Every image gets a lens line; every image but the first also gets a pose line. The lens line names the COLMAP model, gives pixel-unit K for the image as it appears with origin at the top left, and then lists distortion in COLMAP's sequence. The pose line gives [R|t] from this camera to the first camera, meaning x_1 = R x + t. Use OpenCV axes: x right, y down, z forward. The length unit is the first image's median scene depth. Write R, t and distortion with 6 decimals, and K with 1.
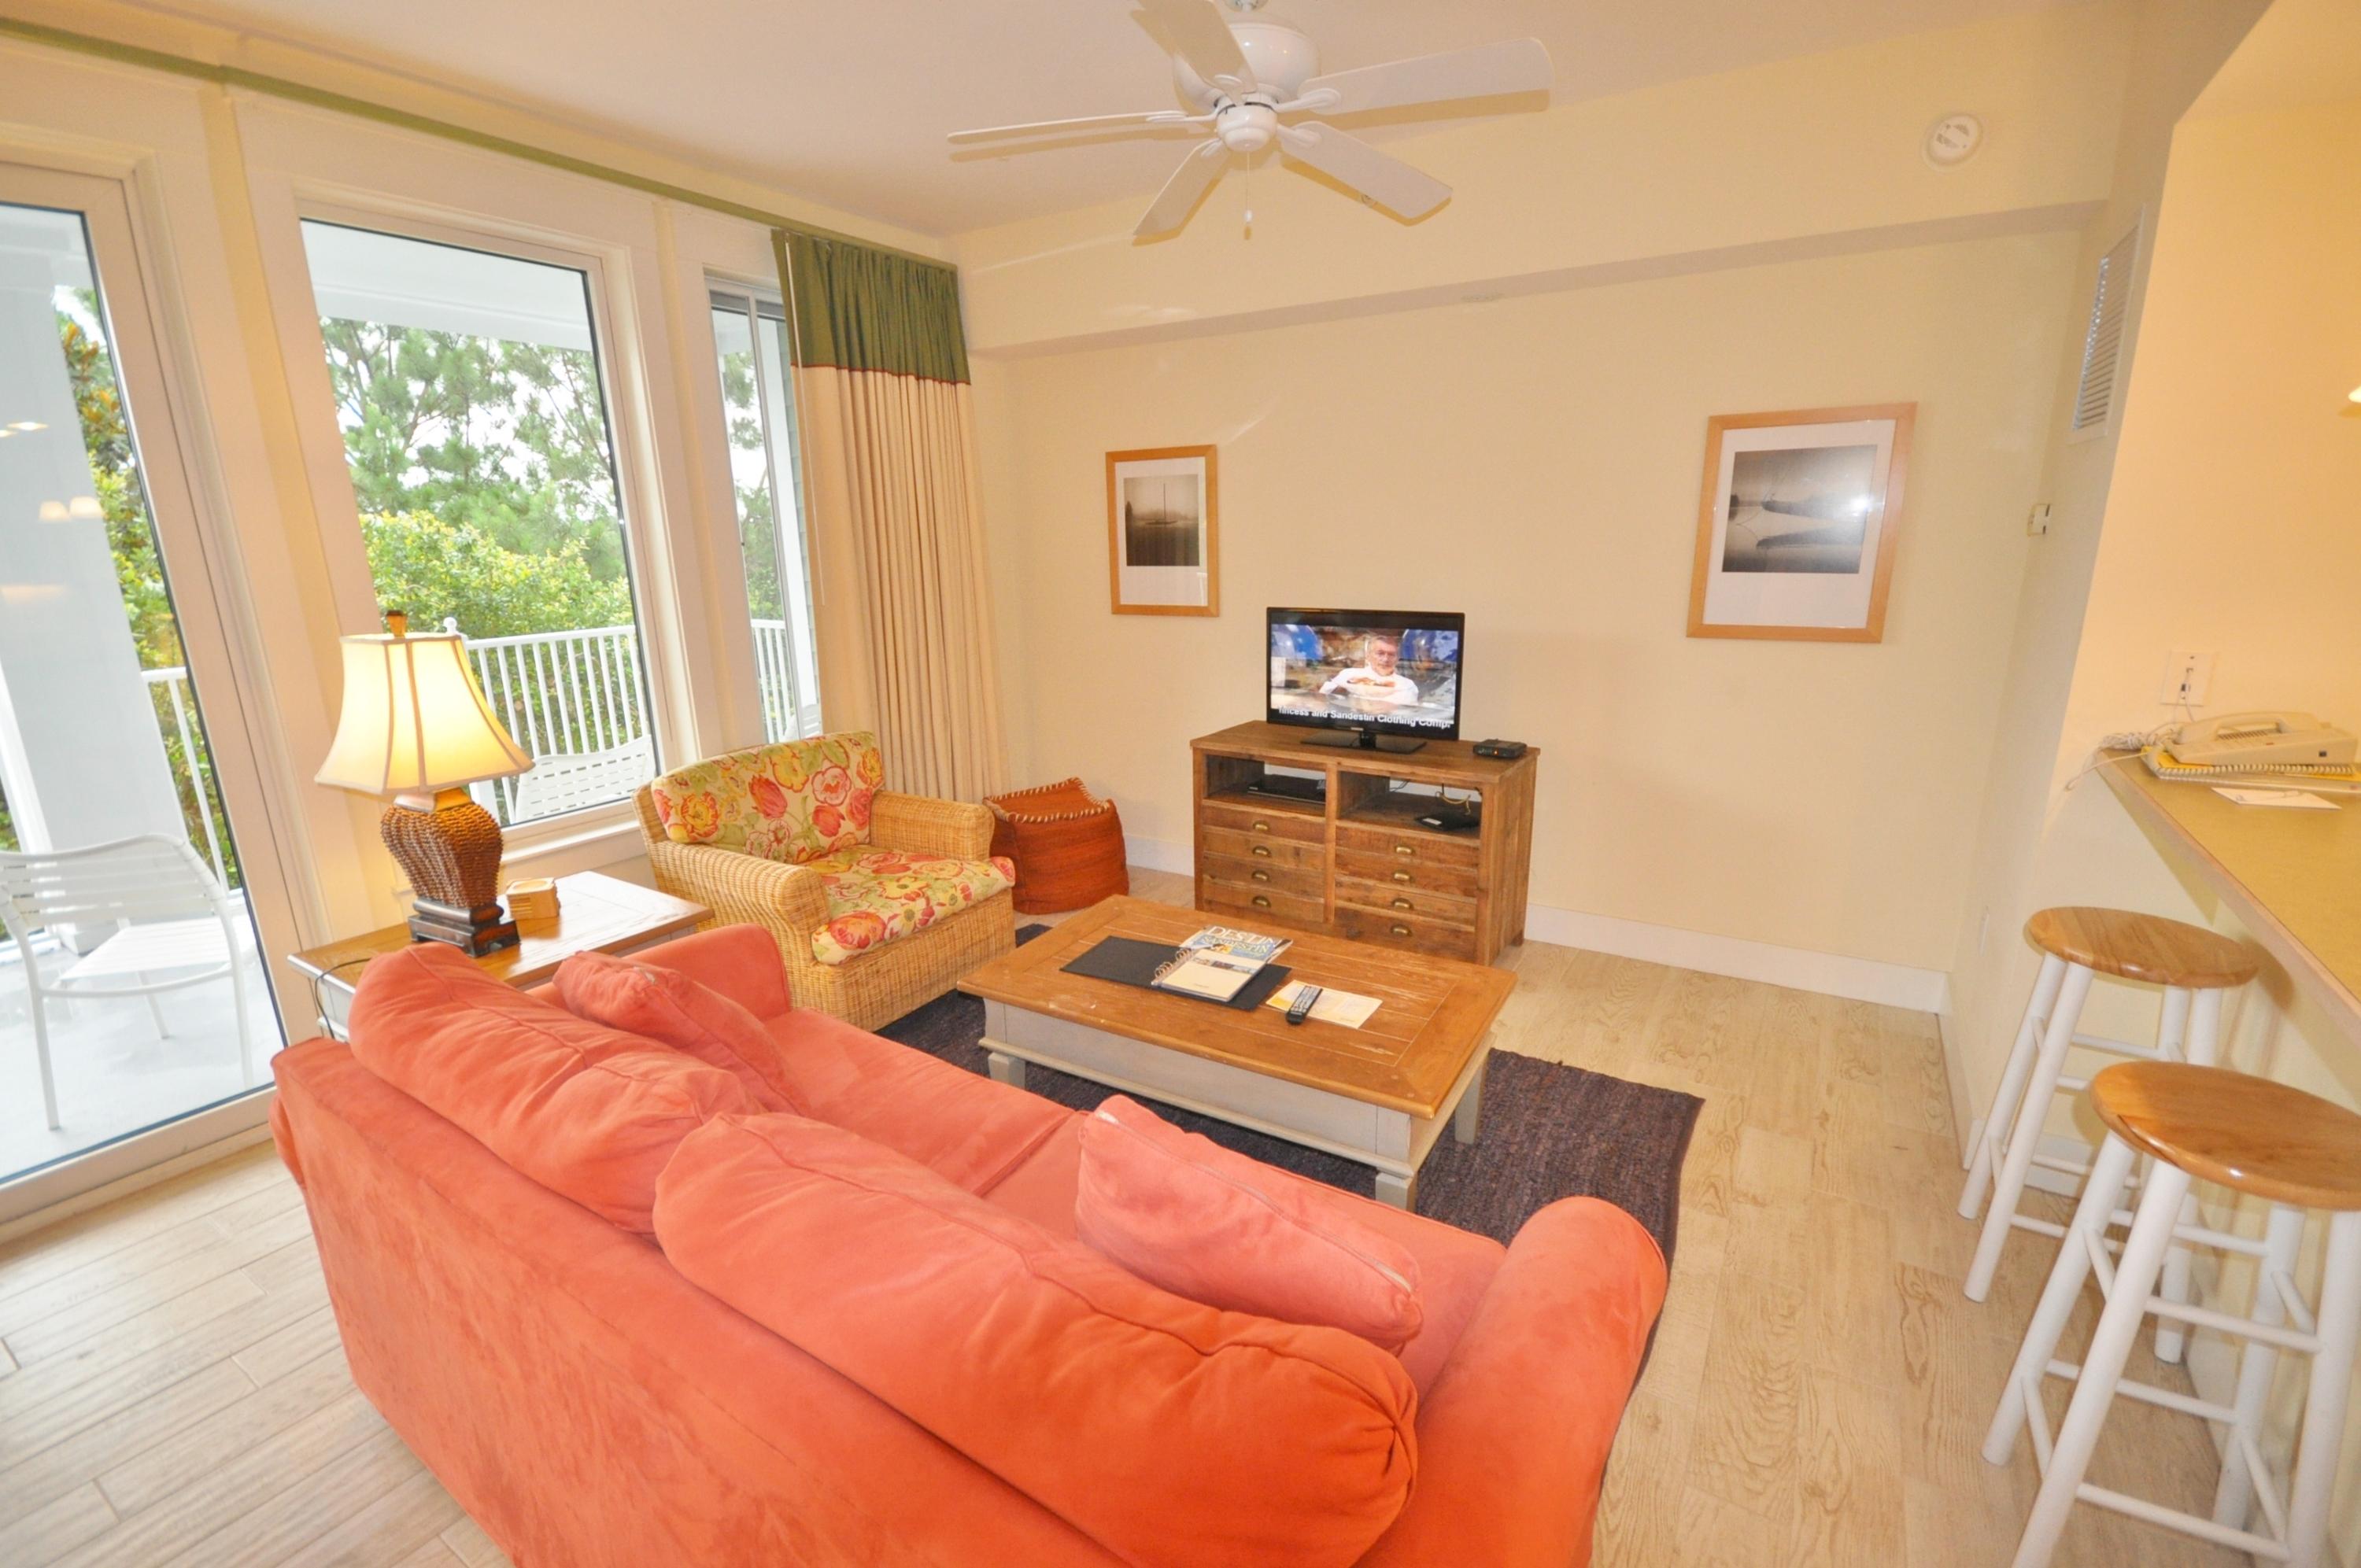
lens RADIAL K [[1039.2, 0, 1180.0], [0, 1039.2, 791.6], [0, 0, 1]] dist [0.001910, -0.004496]
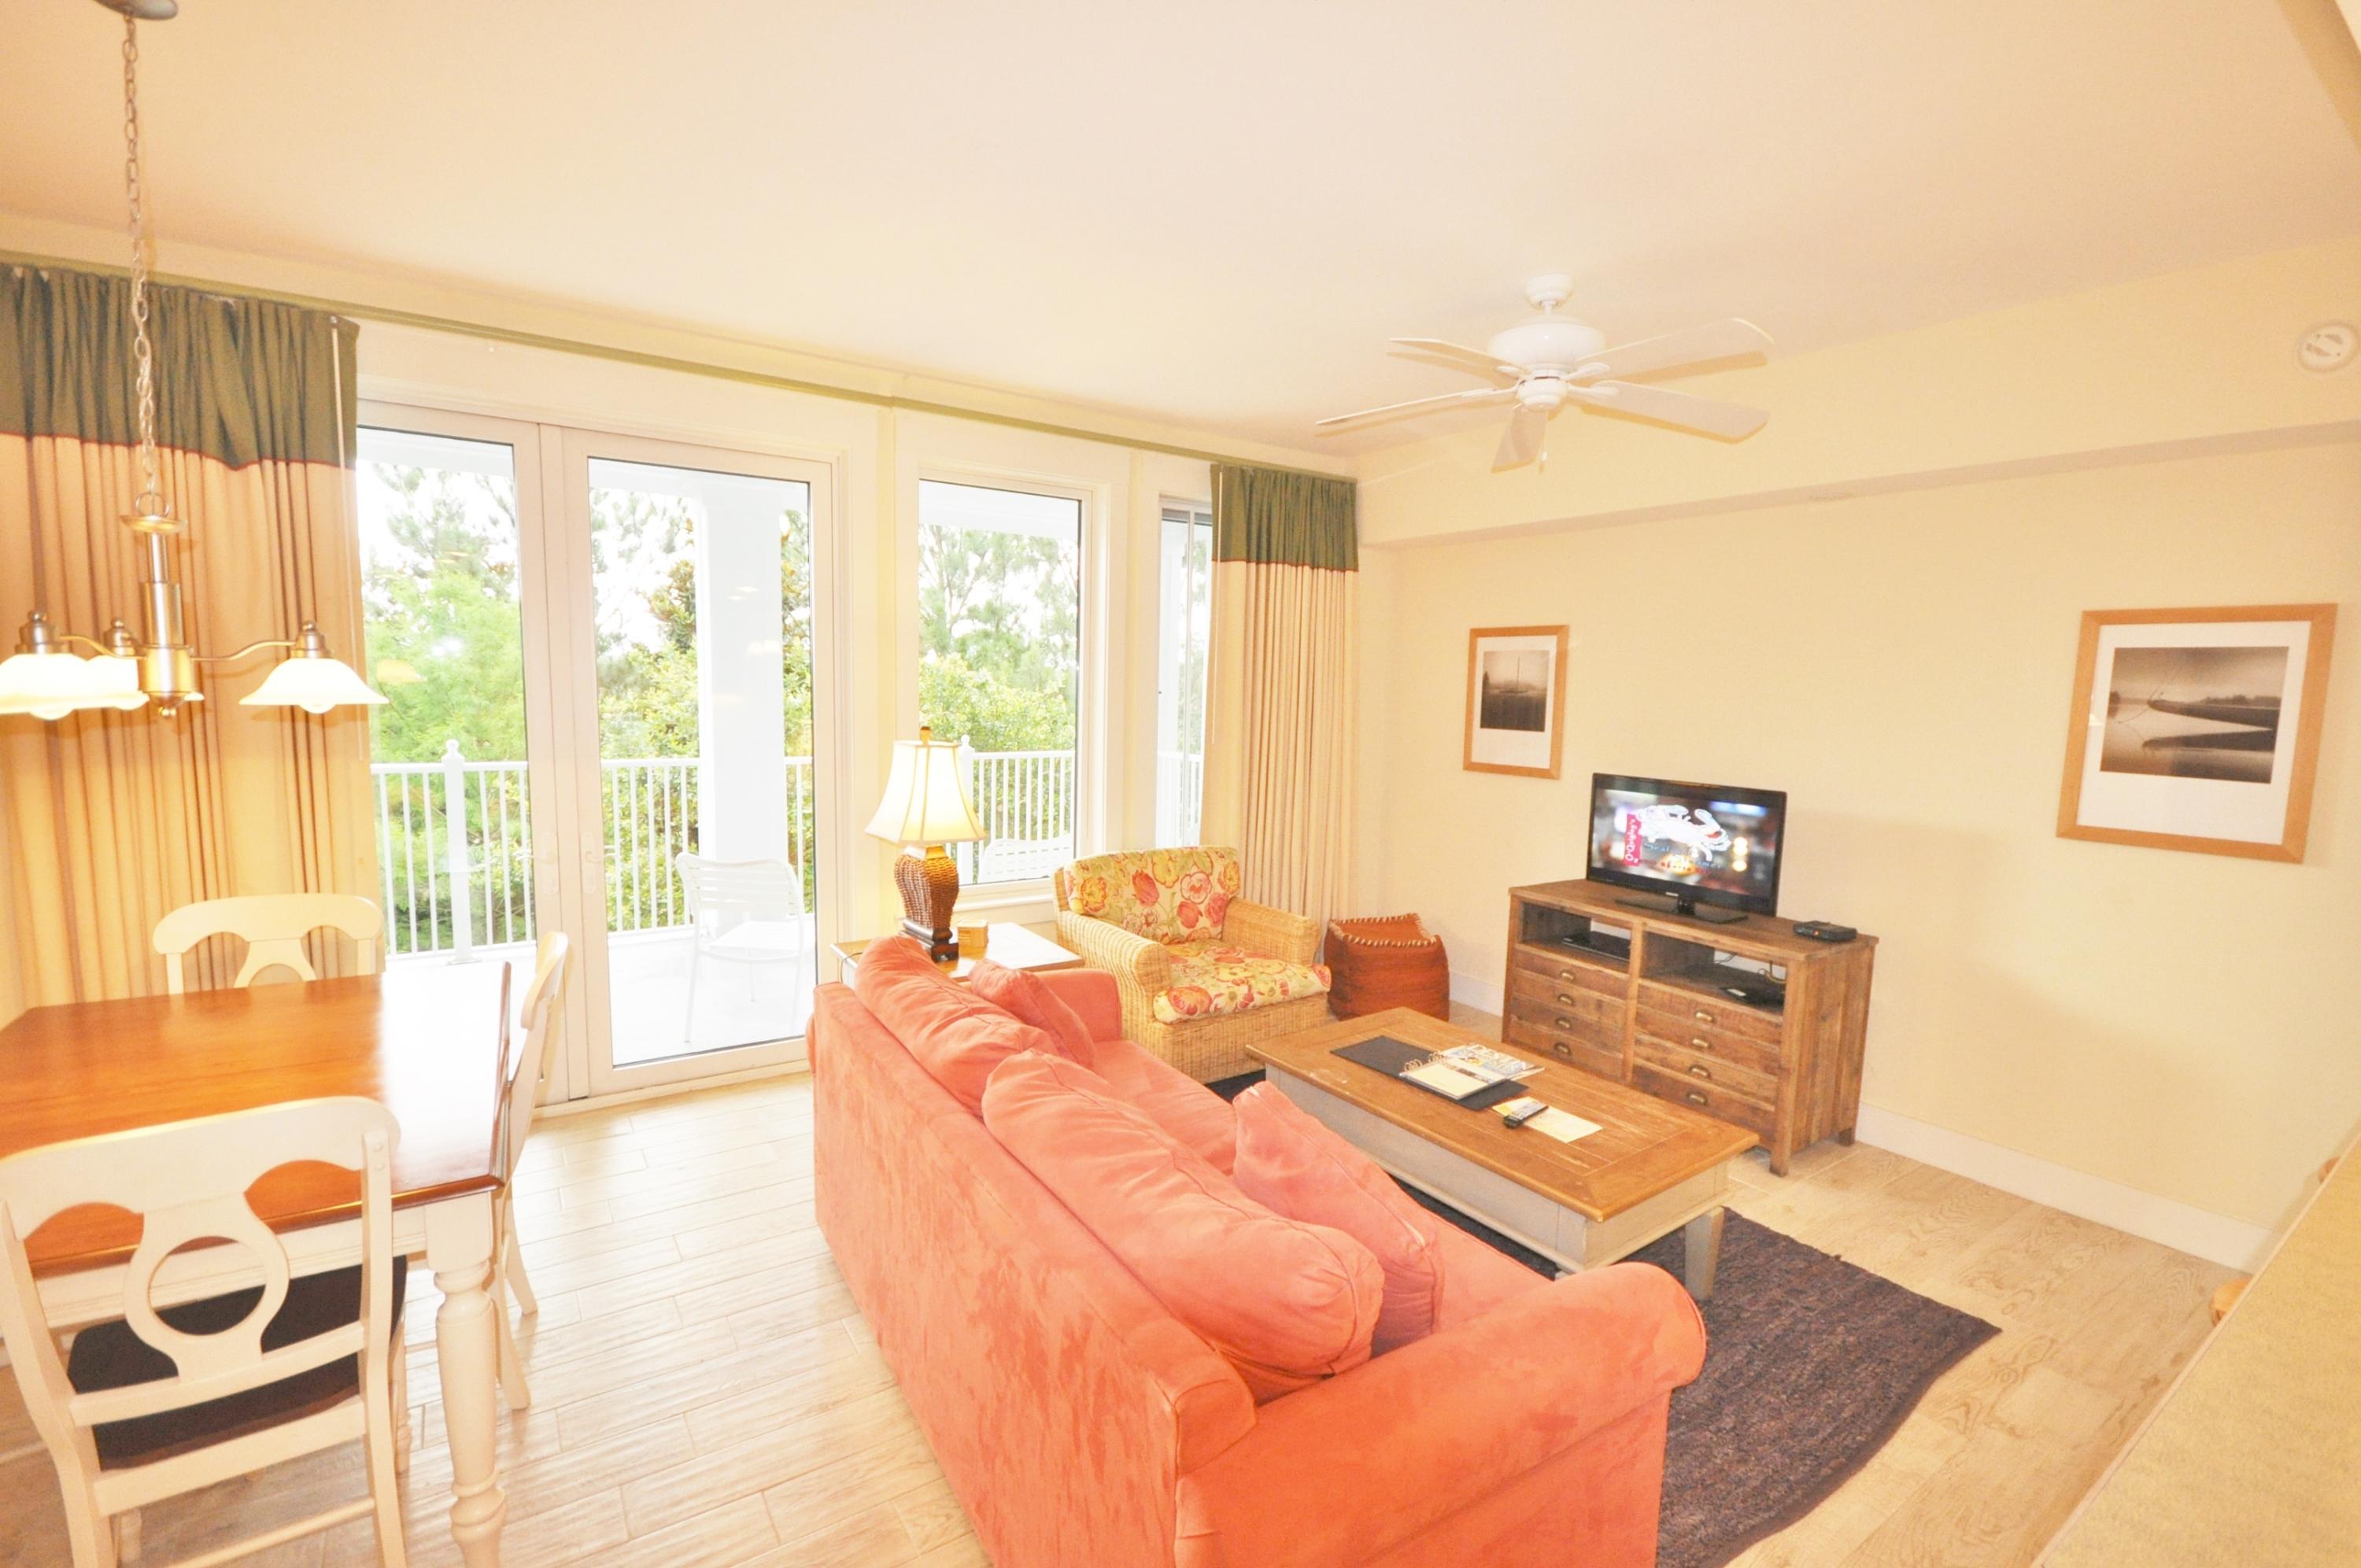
lens RADIAL K [[1039.2, 0, 1186.2], [0, 1039.2, 790.8], [0, 0, 1]] dist [0.001910, -0.004496]
pose [[0.916150, 0.083531, -0.392034, 0.138315], [-0.138919, 0.983596, -0.115066, 0.027502], [0.375992, 0.159879, 0.912726, -0.160926]]
